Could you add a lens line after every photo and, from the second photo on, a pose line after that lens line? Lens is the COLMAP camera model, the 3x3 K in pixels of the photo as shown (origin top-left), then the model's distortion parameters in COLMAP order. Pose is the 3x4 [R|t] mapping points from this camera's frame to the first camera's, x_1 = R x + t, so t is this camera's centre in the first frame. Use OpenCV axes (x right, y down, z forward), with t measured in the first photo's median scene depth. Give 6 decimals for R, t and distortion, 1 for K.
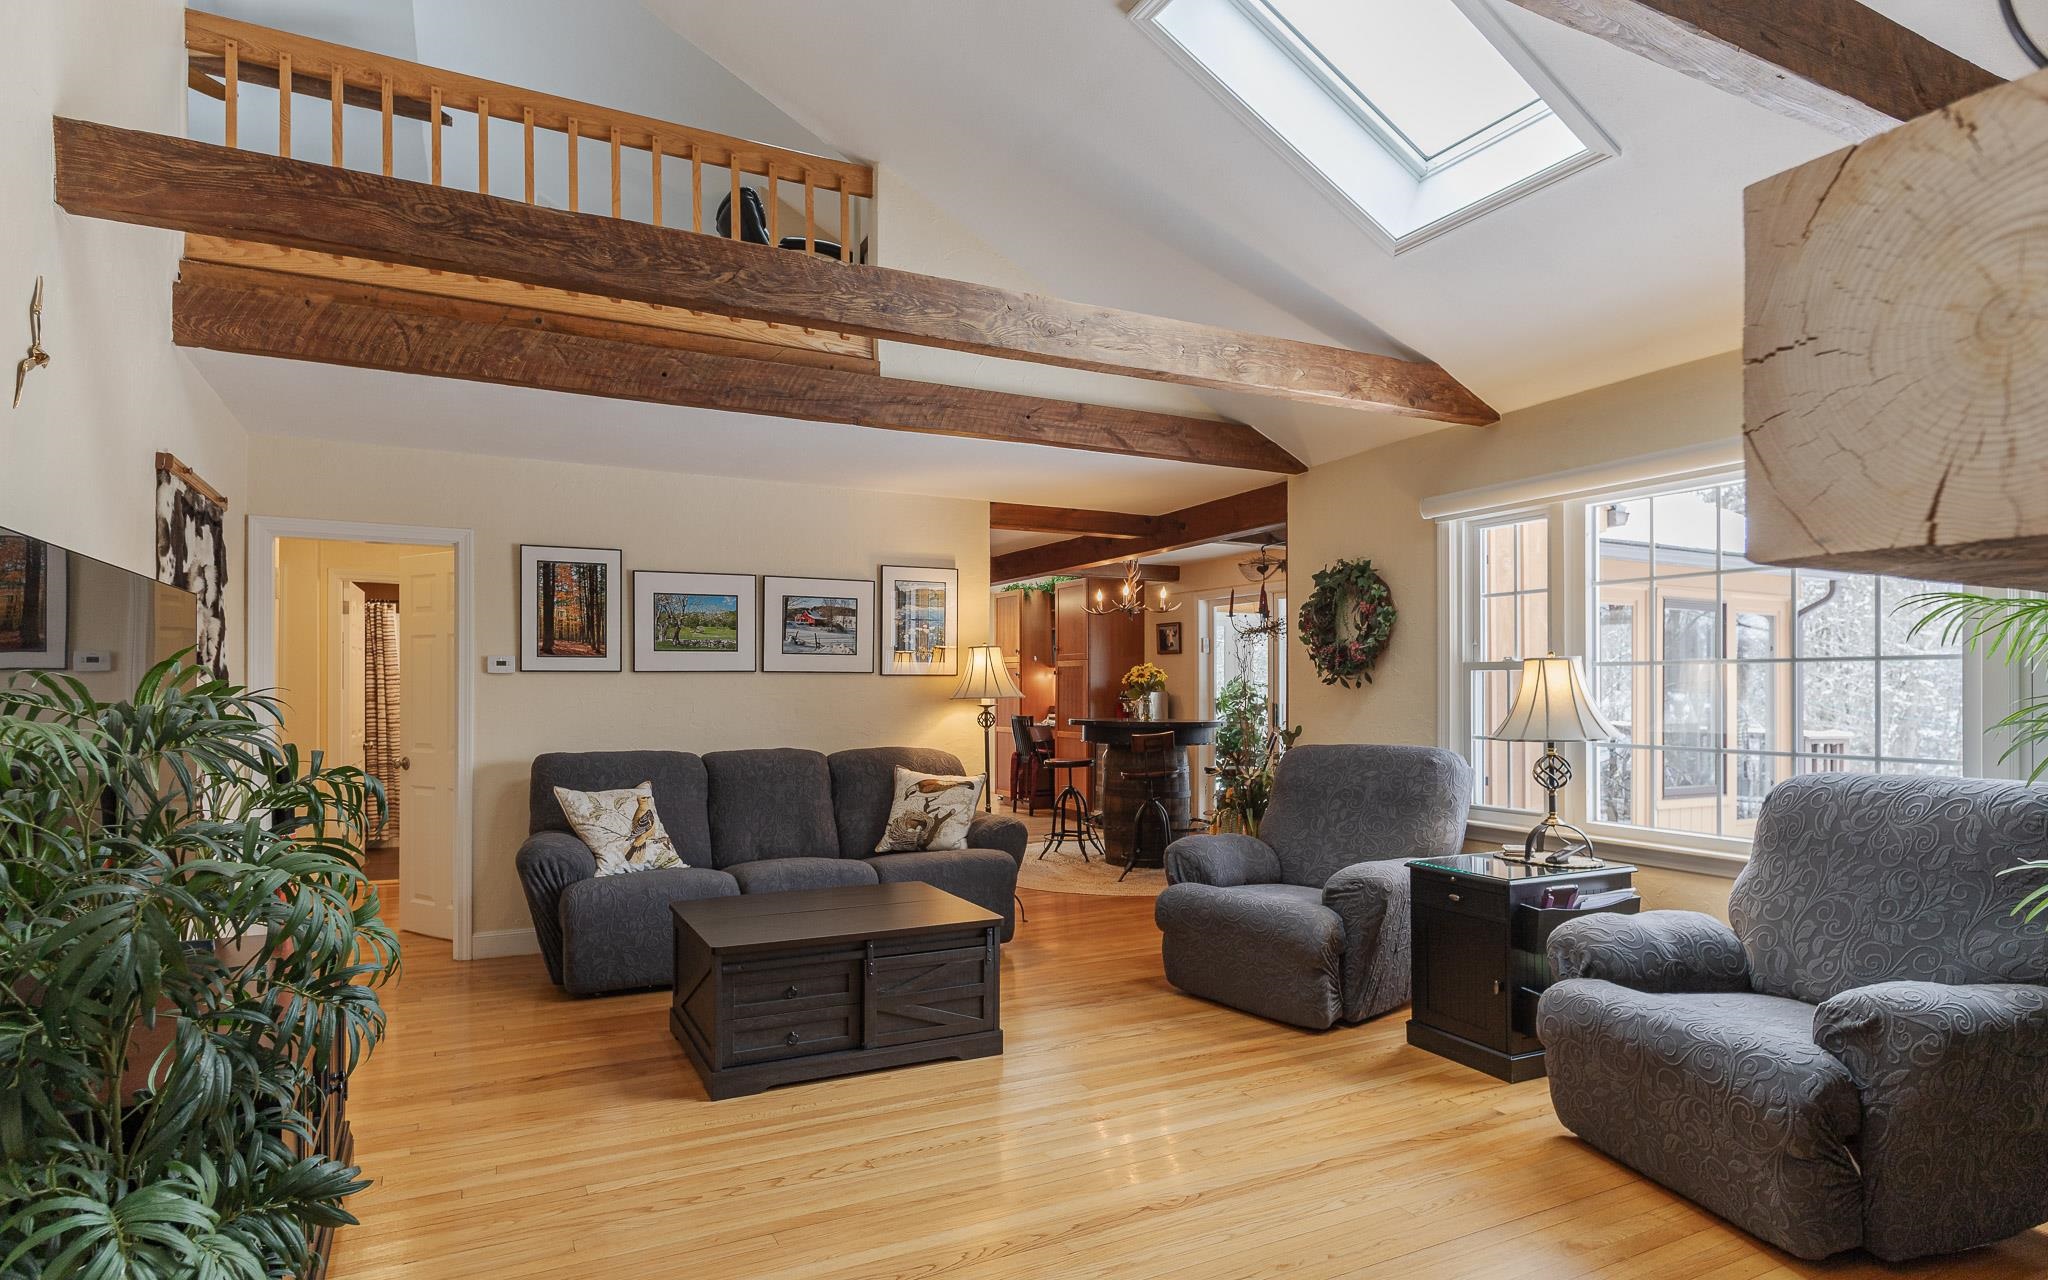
lens RADIAL K [[1109.2, 0, 1132.8], [0, 1109.2, 691.1], [0, 0, 1]] dist [0.003629, 0.000724]
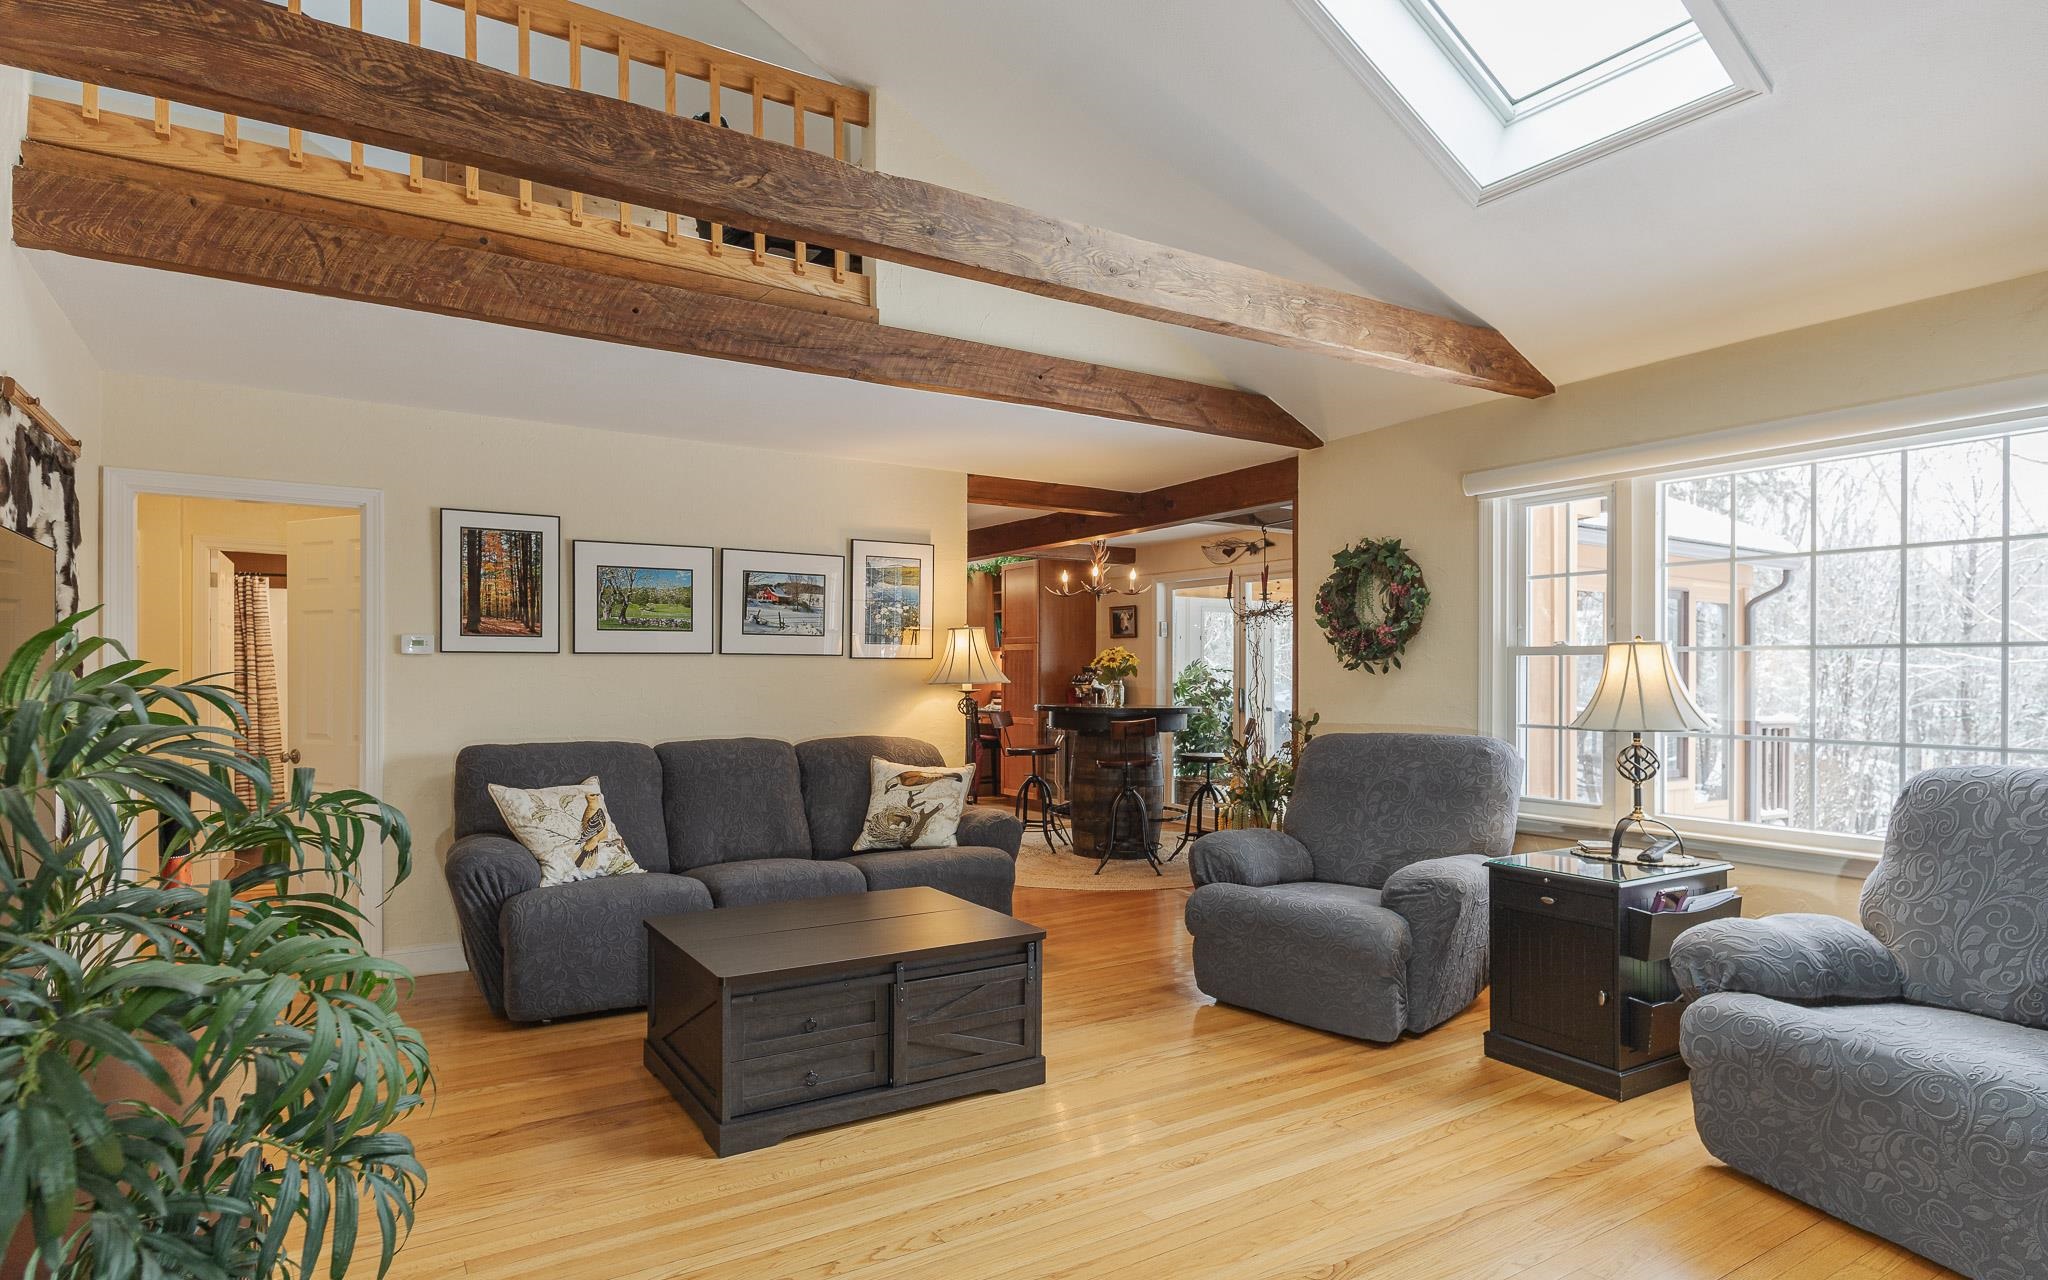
lens RADIAL K [[1074.6, 0, 1143.5], [0, 1074.6, 680.6], [0, 0, 1]] dist [0.002624, -0.000546]
pose [[0.994102, 0.001757, 0.108435, -0.120329], [-0.002295, 0.999986, 0.004836, -0.000888], [-0.108425, -0.005056, 0.994092, 0.121970]]
